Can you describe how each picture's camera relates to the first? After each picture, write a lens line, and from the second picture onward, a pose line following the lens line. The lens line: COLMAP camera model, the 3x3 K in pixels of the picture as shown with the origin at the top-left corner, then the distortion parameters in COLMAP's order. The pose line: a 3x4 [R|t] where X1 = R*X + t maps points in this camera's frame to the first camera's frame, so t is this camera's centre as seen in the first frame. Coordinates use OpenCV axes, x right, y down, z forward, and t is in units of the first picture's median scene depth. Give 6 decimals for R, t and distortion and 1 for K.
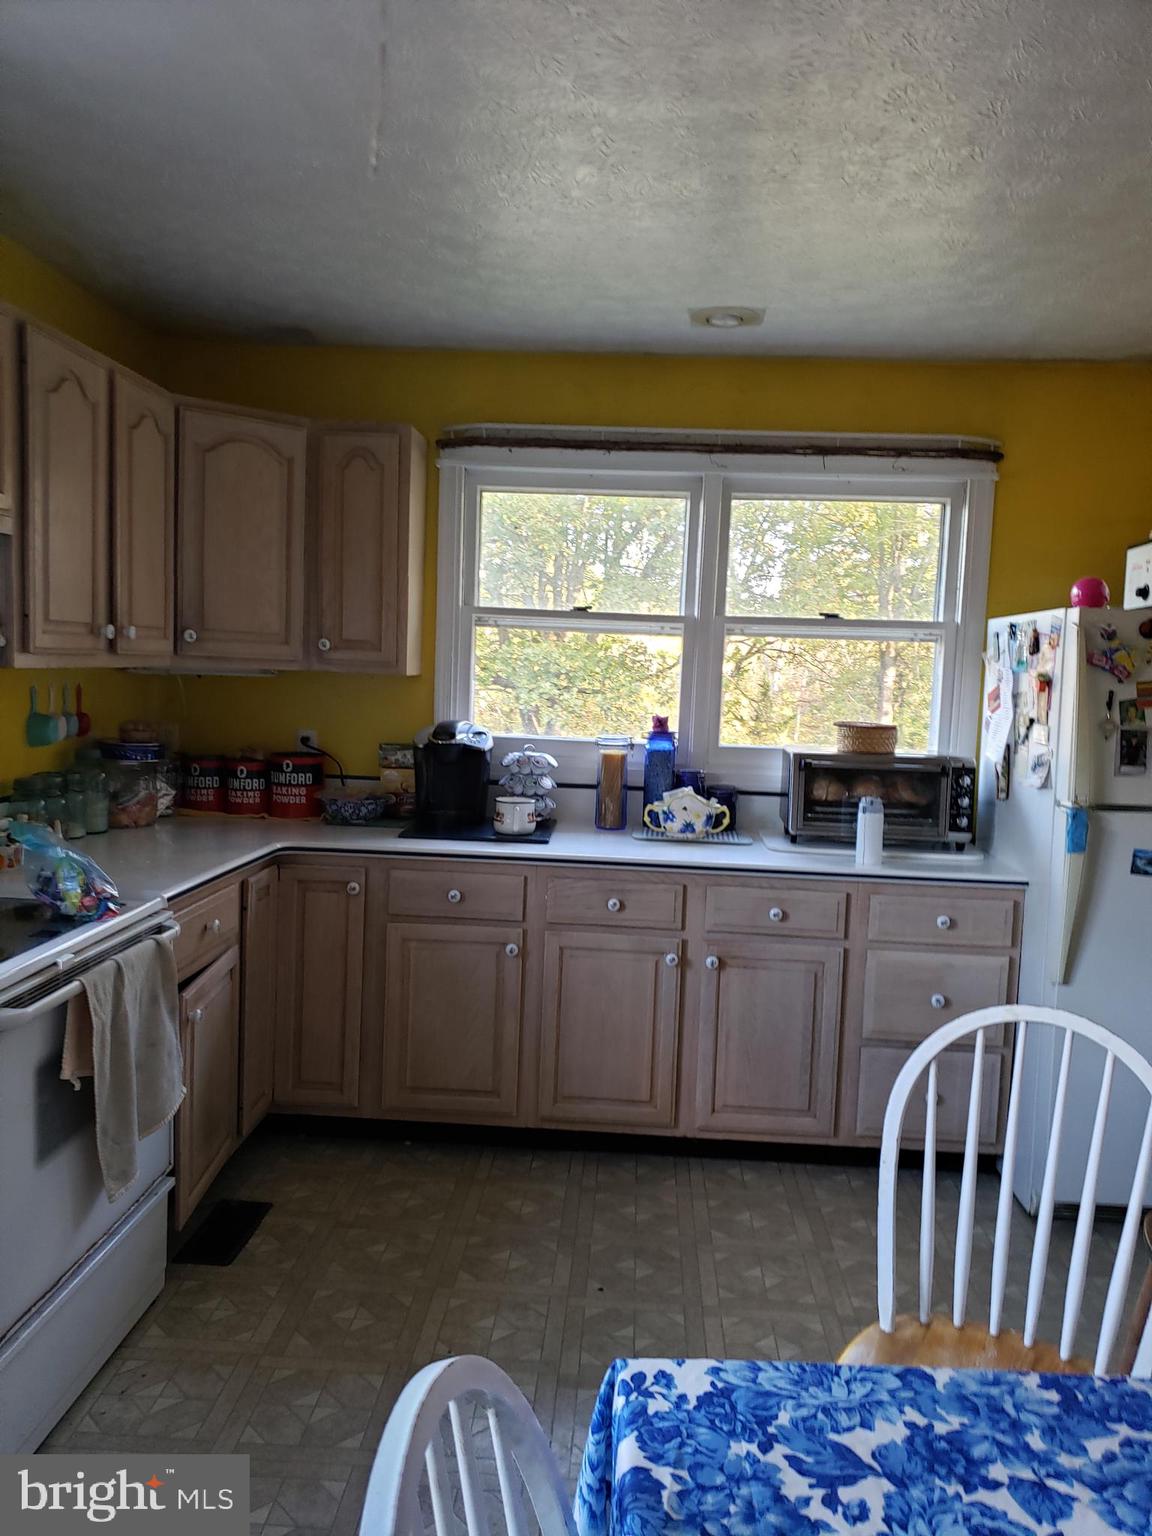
lens RADIAL K [[1180.4, 0, 576.0], [0, 1180.4, 768.0], [0, 0, 1]] dist [0.089722, -0.083806]
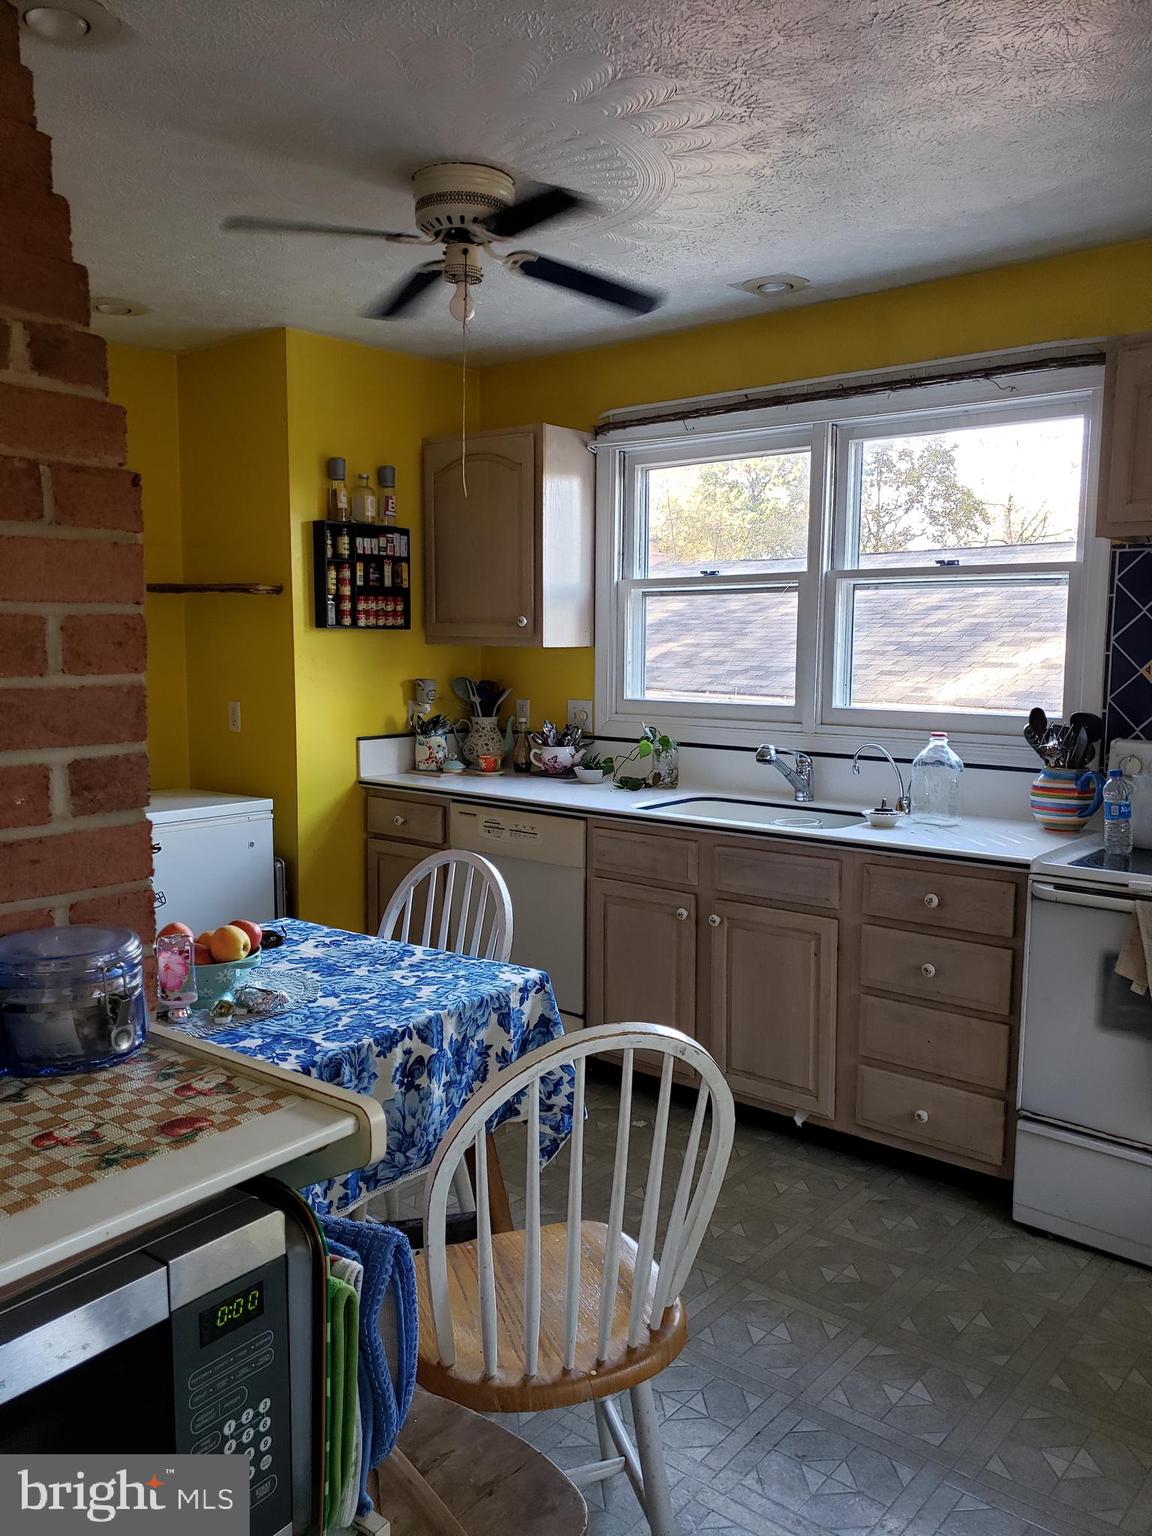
lens RADIAL K [[1180.4, 0, 576.0], [0, 1180.4, 768.0], [0, 0, 1]] dist [0.089722, -0.083806]
pose [[-0.605305, 0.057863, -0.793888, 1.702177], [-0.089062, 0.986169, 0.139783, -0.137910], [0.790996, 0.155317, -0.591779, 2.362140]]
